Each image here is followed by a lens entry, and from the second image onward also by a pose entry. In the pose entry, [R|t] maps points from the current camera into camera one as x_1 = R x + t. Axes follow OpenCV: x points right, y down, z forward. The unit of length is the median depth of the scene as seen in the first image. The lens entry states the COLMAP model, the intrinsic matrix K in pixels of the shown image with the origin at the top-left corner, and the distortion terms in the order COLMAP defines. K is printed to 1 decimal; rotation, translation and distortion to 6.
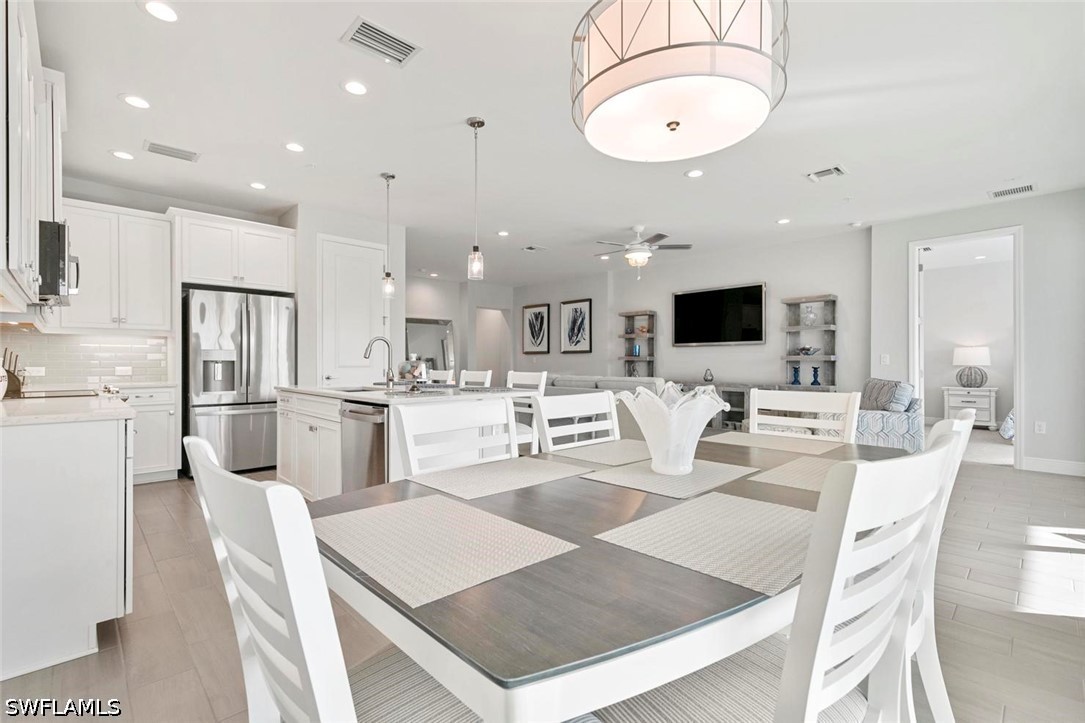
lens RADIAL K [[485.7, 0, 544.6], [0, 485.7, 363.8], [0, 0, 1]] dist [0.005030, 0.000148]
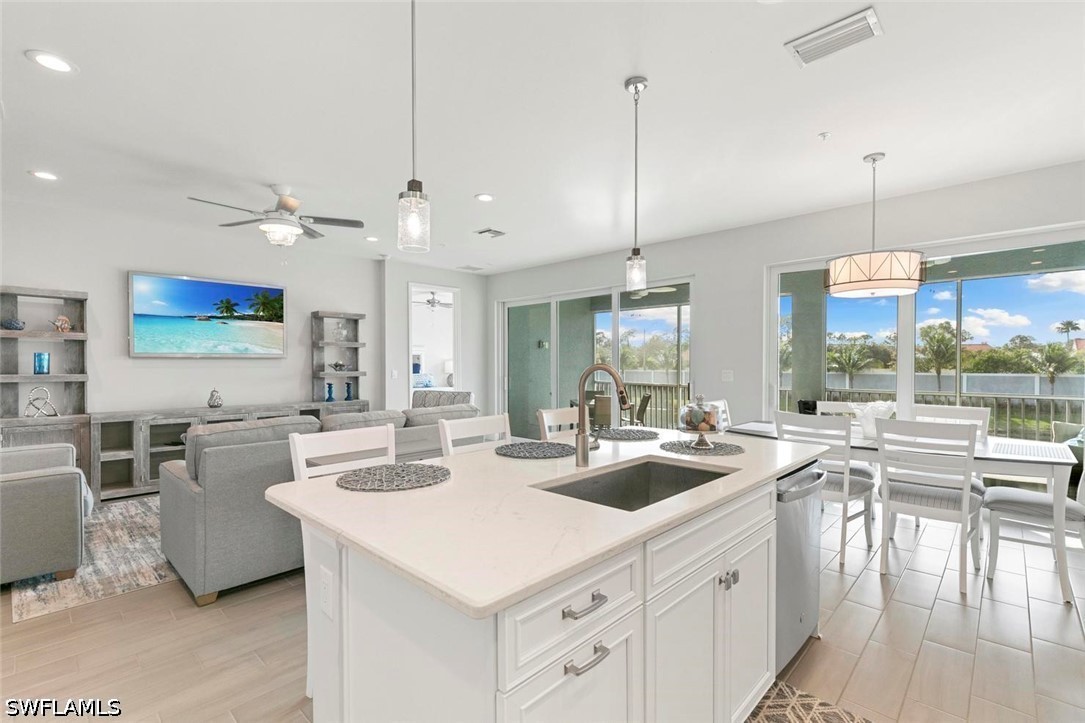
lens RADIAL K [[485.7, 0, 540.3], [0, 485.7, 362.3], [0, 0, 1]] dist [0.005030, 0.000148]
pose [[-0.041843, 0.001102, 0.999124, -0.389846], [0.004357, 0.999990, -0.000920, -0.026778], [-0.999115, 0.004315, -0.041847, 0.514710]]
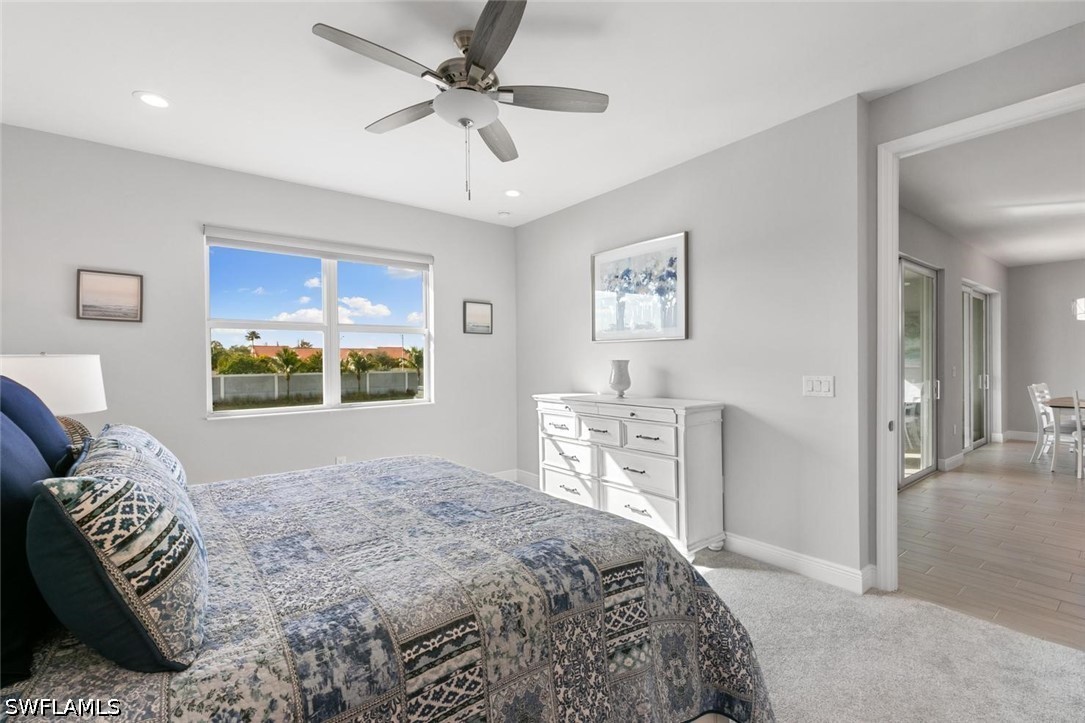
lens RADIAL K [[485.7, 0, 544.3], [0, 485.7, 360.8], [0, 0, 1]] dist [0.005030, 0.000148]
pose [[-0.995163, 0.006889, 0.098000, 0.873540], [0.006916, 0.999976, -0.000065, -0.030013], [-0.097998, 0.000613, -0.995186, 1.053948]]
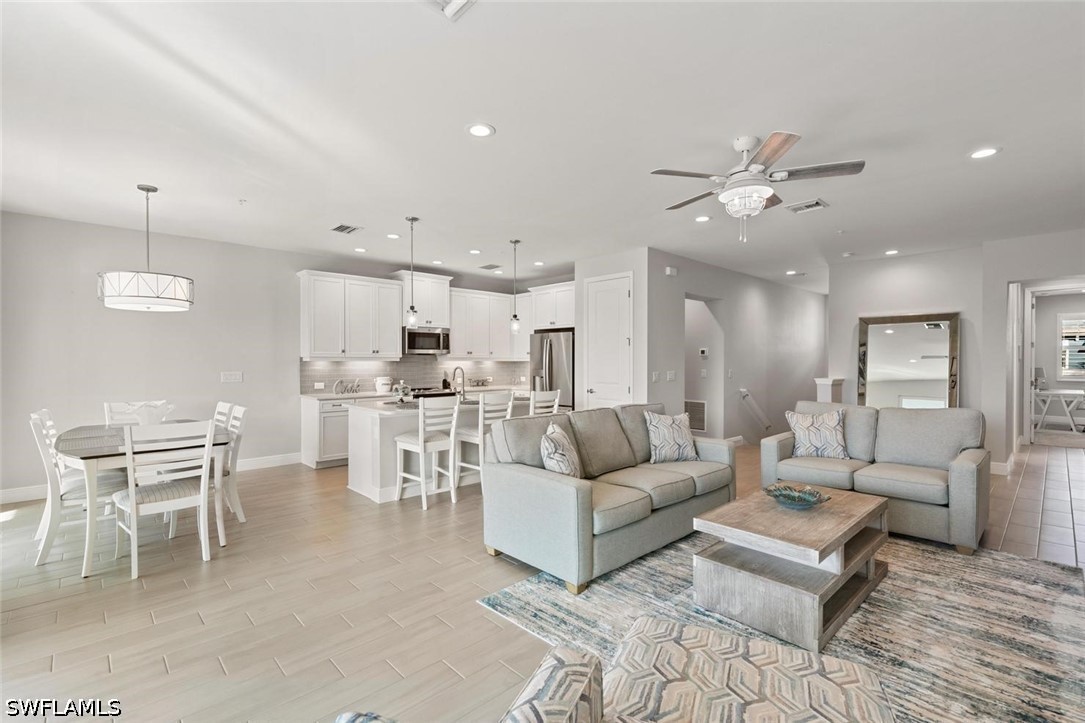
lens RADIAL K [[485.7, 0, 539.2], [0, 485.7, 364.0], [0, 0, 1]] dist [0.005030, 0.000148]
pose [[-0.024263, 0.007646, -0.999676, 0.560839], [-0.000005, 0.999971, 0.007649, -0.035213], [0.999706, 0.000190, -0.024262, 0.611664]]
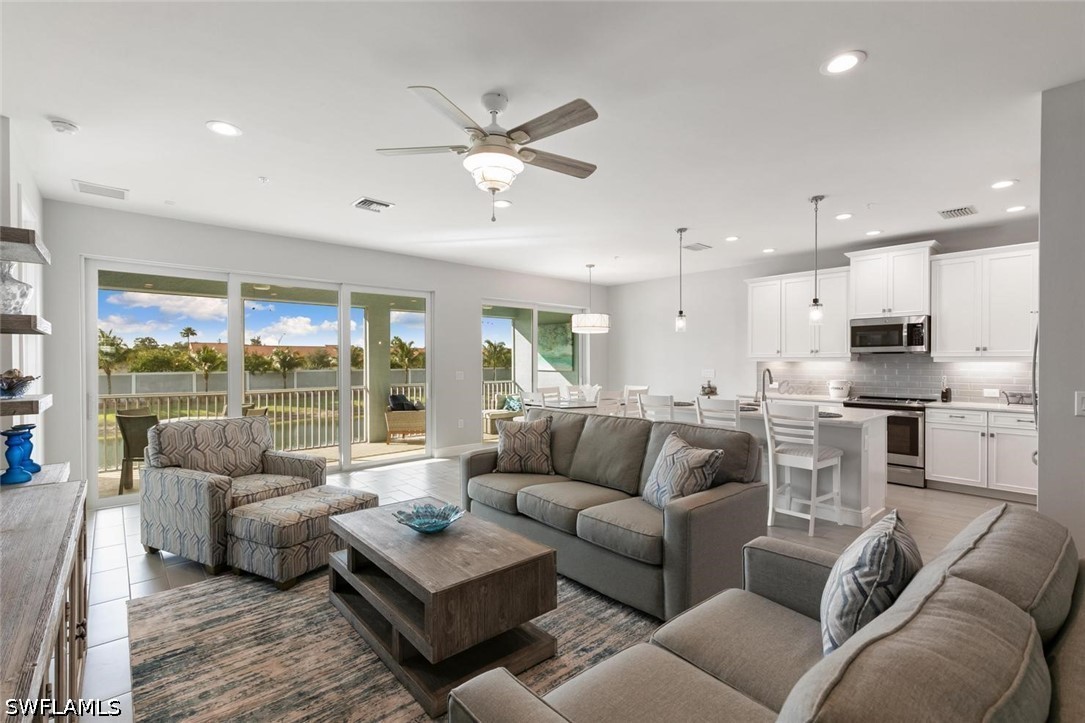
lens RADIAL K [[485.7, 0, 540.8], [0, 485.7, 359.6], [0, 0, 1]] dist [0.005030, 0.000148]
pose [[-0.999032, 0.000717, 0.043974, 0.102761], [0.000701, 1.000000, -0.000377, -0.037239], [-0.043974, -0.000346, -0.999033, 1.114702]]
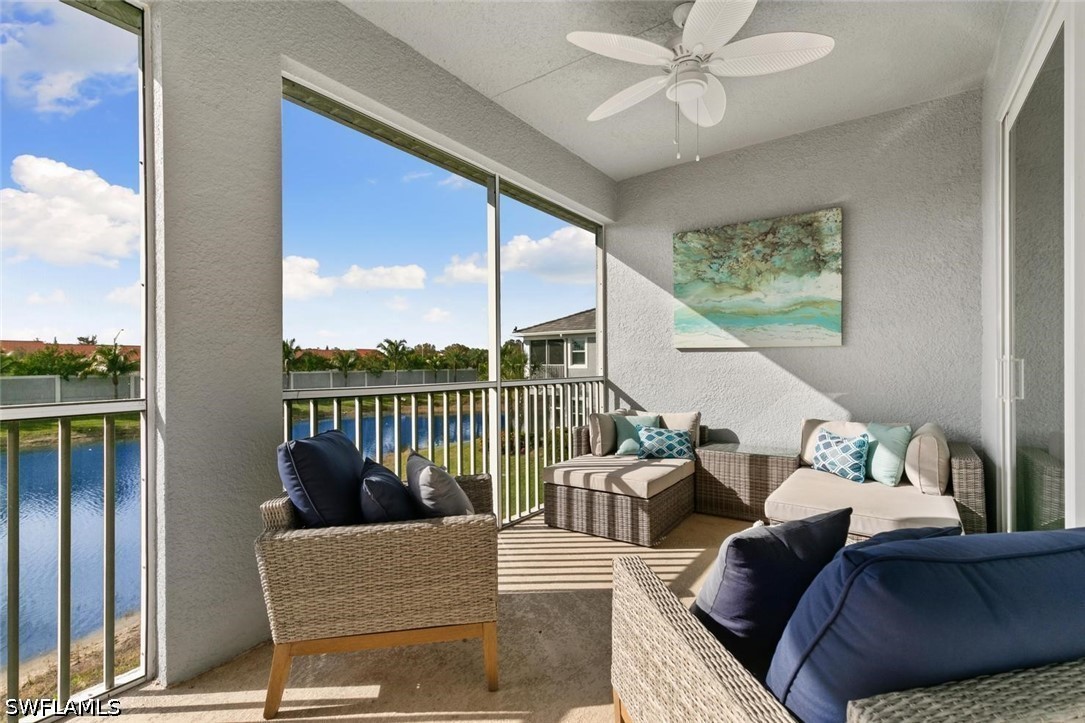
lens RADIAL K [[485.7, 0, 543.1], [0, 485.7, 361.5], [0, 0, 1]] dist [0.005030, 0.000148]
pose [[-0.984833, 0.001896, -0.173496, 0.431185], [0.002424, 0.999993, -0.002833, 0.008874], [0.173489, -0.003211, -0.984831, 0.222330]]
